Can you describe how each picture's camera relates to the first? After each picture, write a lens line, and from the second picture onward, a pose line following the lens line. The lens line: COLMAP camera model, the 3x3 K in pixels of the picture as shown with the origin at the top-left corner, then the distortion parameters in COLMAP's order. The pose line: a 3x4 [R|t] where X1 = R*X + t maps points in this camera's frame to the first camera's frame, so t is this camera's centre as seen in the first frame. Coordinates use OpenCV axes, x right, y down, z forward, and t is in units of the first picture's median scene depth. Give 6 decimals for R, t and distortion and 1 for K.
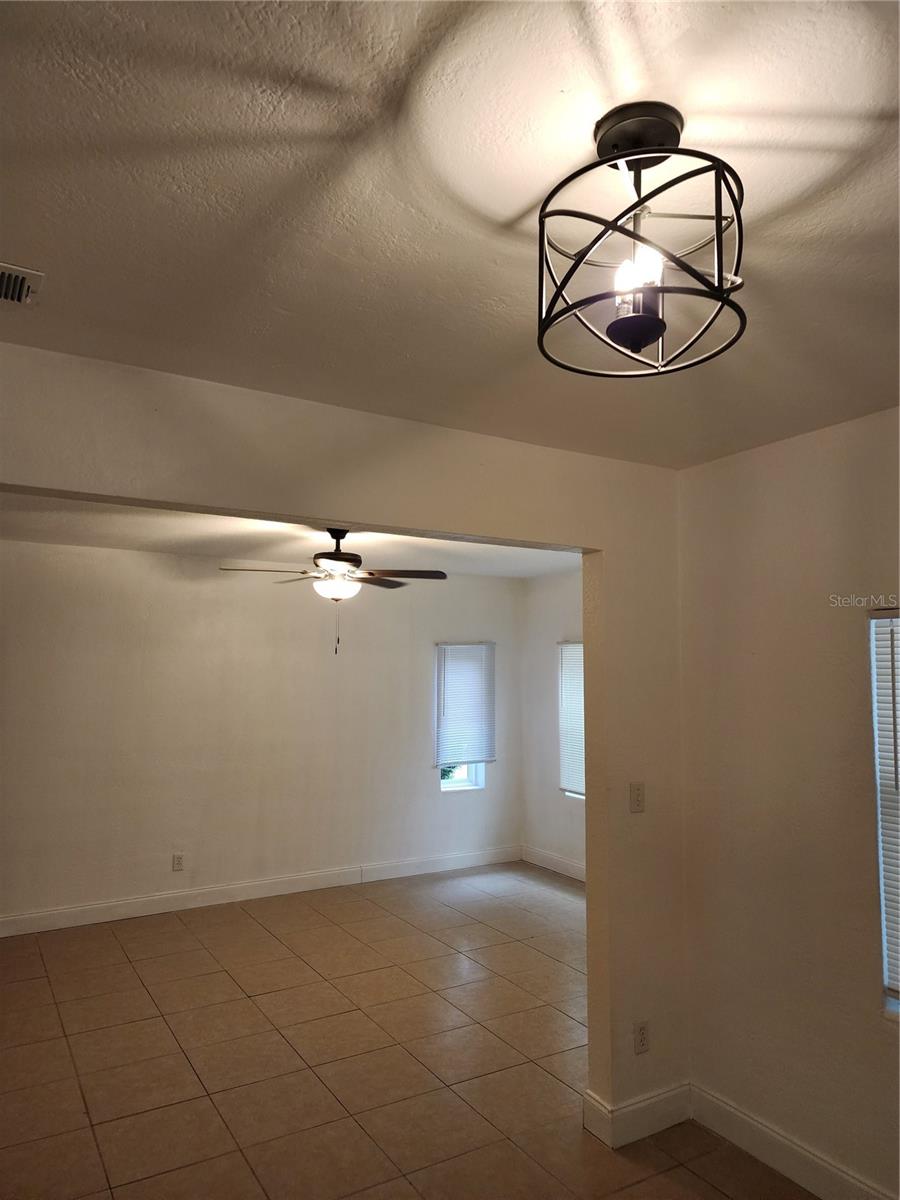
lens RADIAL K [[795.5, 0, 450.0], [0, 795.5, 600.0], [0, 0, 1]] dist [0.076169, -0.073554]
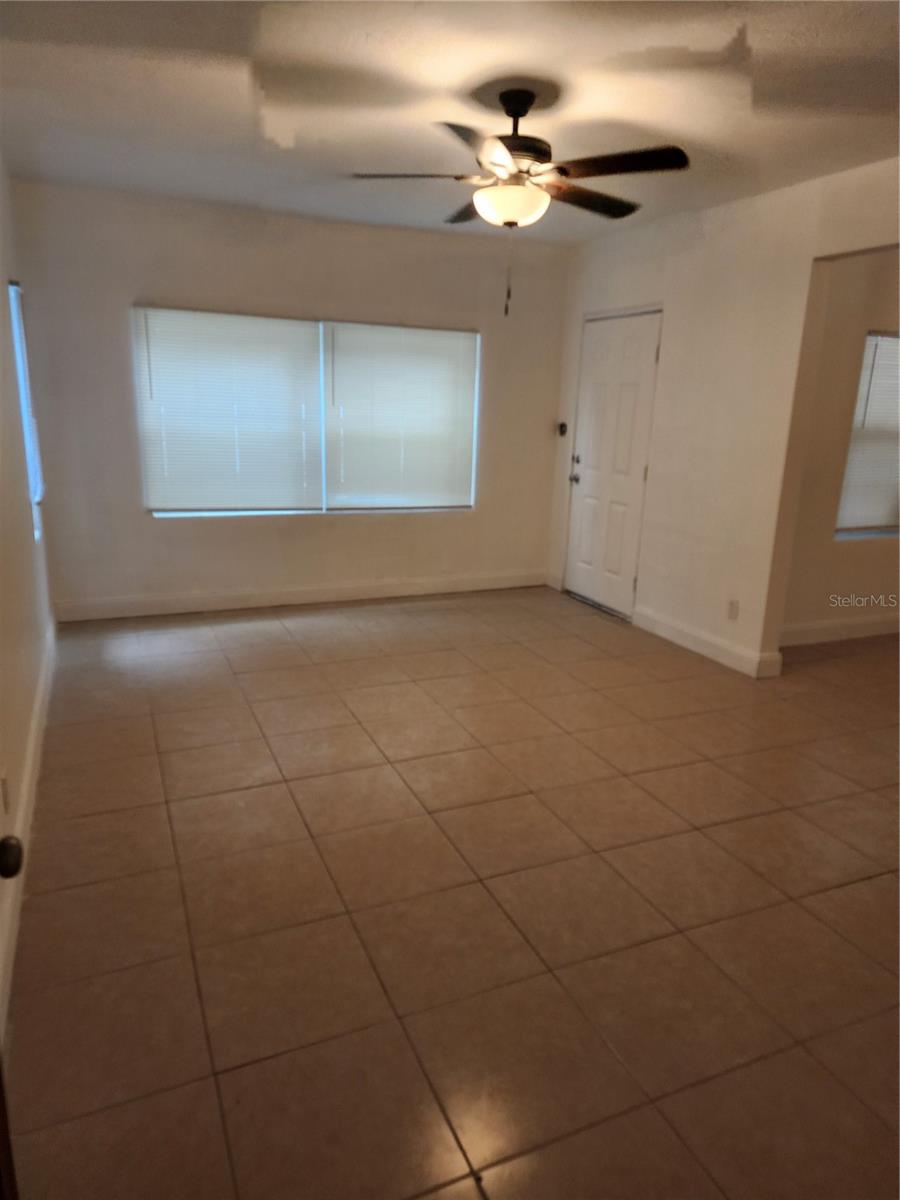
lens RADIAL K [[795.5, 0, 450.0], [0, 795.5, 600.0], [0, 0, 1]] dist [0.076169, -0.073554]
pose [[0.128329, -0.252489, 0.959052, -0.949452], [-0.117647, 0.956344, 0.267518, 0.135752], [-0.984729, -0.147160, 0.093022, 1.061934]]
